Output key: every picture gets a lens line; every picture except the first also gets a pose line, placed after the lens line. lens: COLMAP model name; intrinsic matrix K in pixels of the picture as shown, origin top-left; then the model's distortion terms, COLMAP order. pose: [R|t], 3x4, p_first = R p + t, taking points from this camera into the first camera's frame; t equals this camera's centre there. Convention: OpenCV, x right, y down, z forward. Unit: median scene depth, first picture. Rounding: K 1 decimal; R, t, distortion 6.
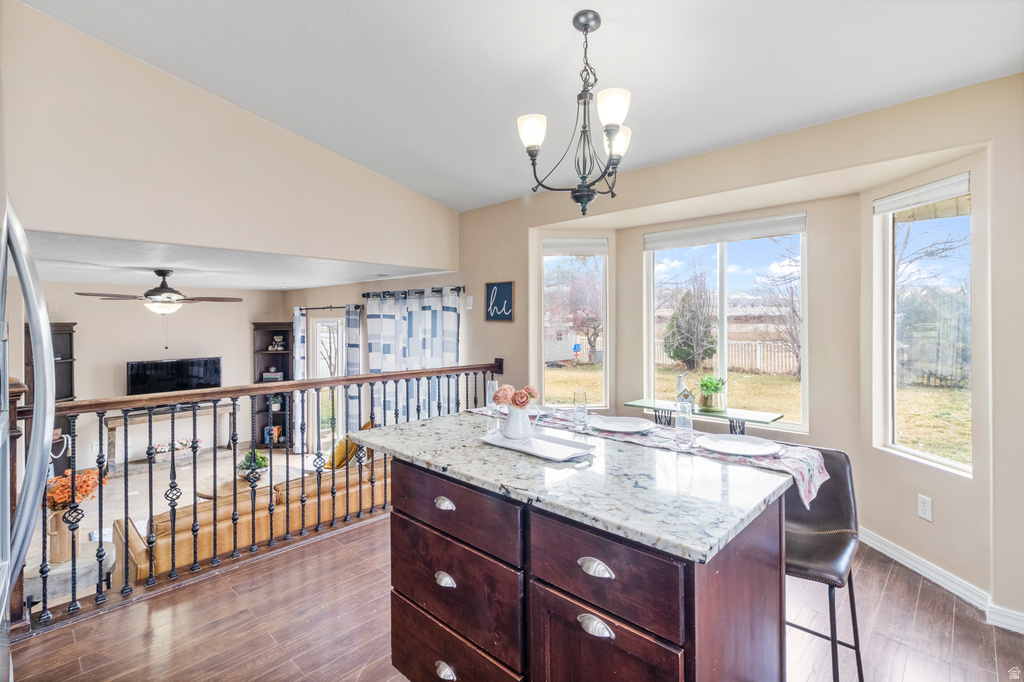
lens RADIAL K [[478.0, 0, 512.8], [0, 478.0, 325.2], [0, 0, 1]] dist [0.001901, 0.000001]
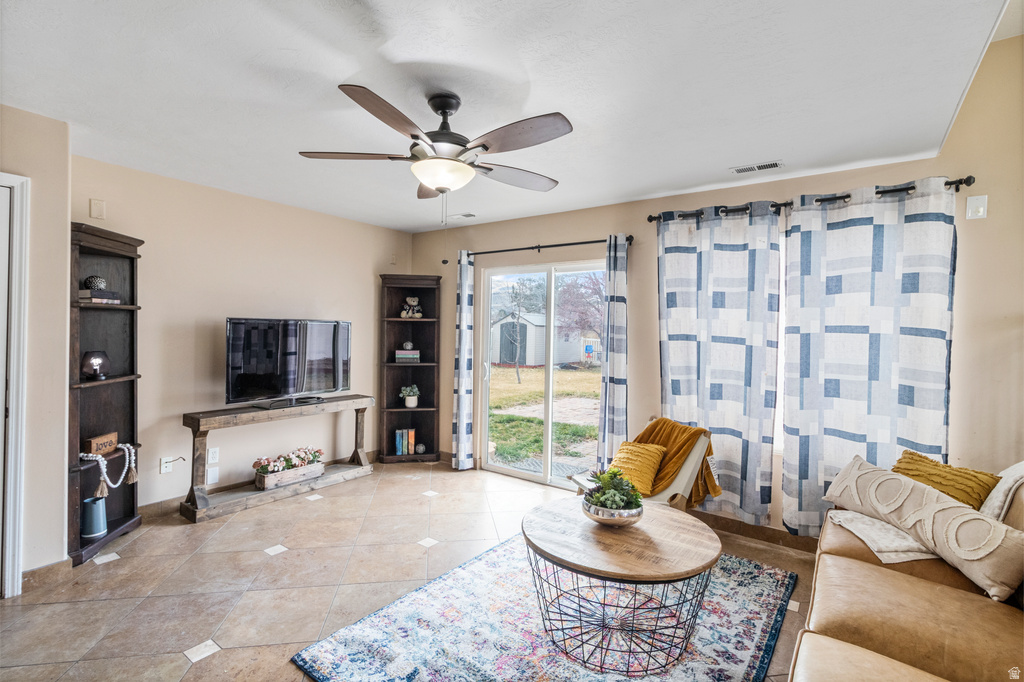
lens RADIAL K [[465.1, 0, 509.4], [0, 465.1, 337.3], [0, 0, 1]] dist [-0.001881, 0.000148]
pose [[0.990474, 0.023869, 0.135615, -0.582004], [-0.024533, 0.999694, 0.003227, 0.097362], [-0.135496, -0.006523, 0.990756, 0.426500]]
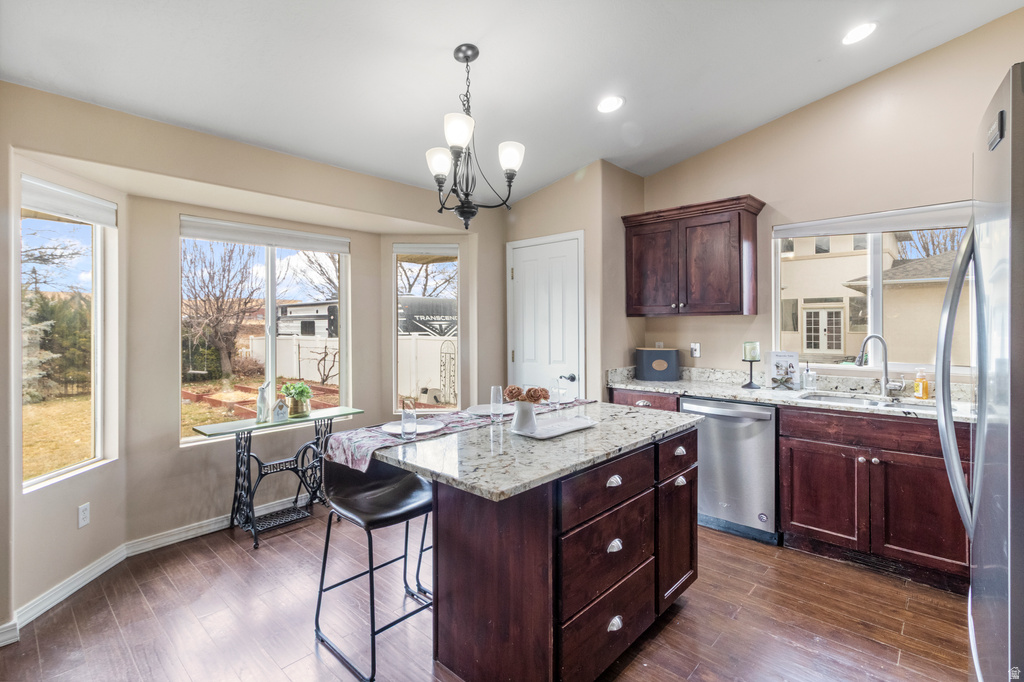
lens RADIAL K [[484.8, 0, 513.1], [0, 484.8, 323.8], [0, 0, 1]] dist [0.003629, 0.000414]
pose [[-0.017192, 0.004343, 0.999843, -0.361556], [0.011008, 0.999931, -0.004154, -0.003241], [-0.999792, 0.010935, -0.017239, 0.343391]]
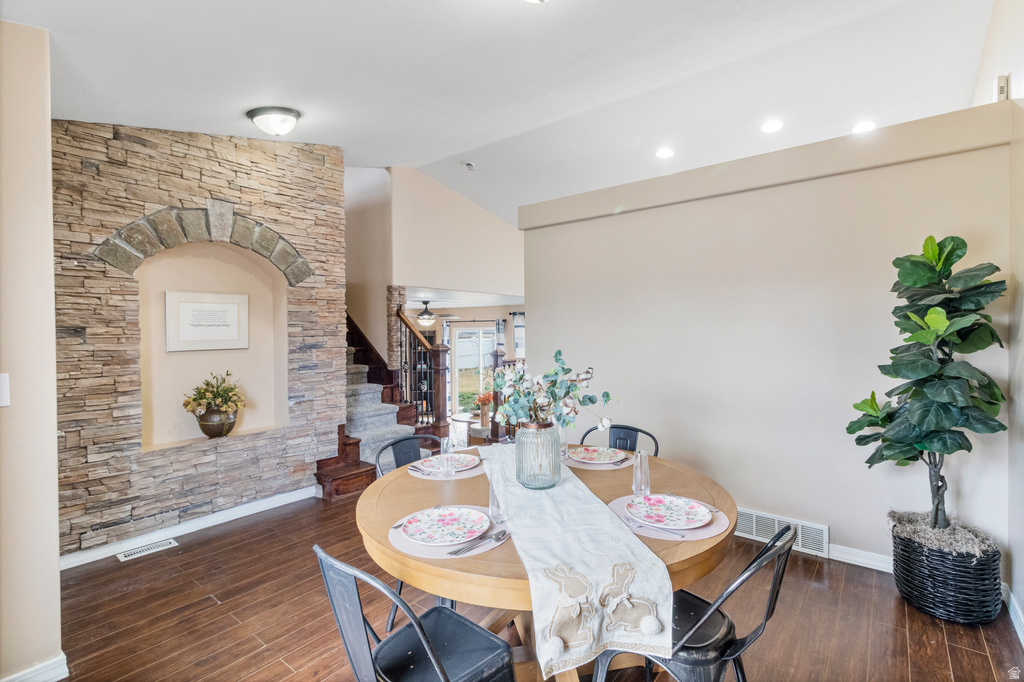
lens RADIAL K [[471.3, 0, 512.7], [0, 471.3, 335.6], [0, 0, 1]] dist [-0.001031, -0.000556]
pose [[0.995941, -0.008079, 0.089646, -0.455242], [0.007625, 0.999956, 0.005400, 0.005016], [-0.089686, -0.004695, 0.995959, -0.626850]]
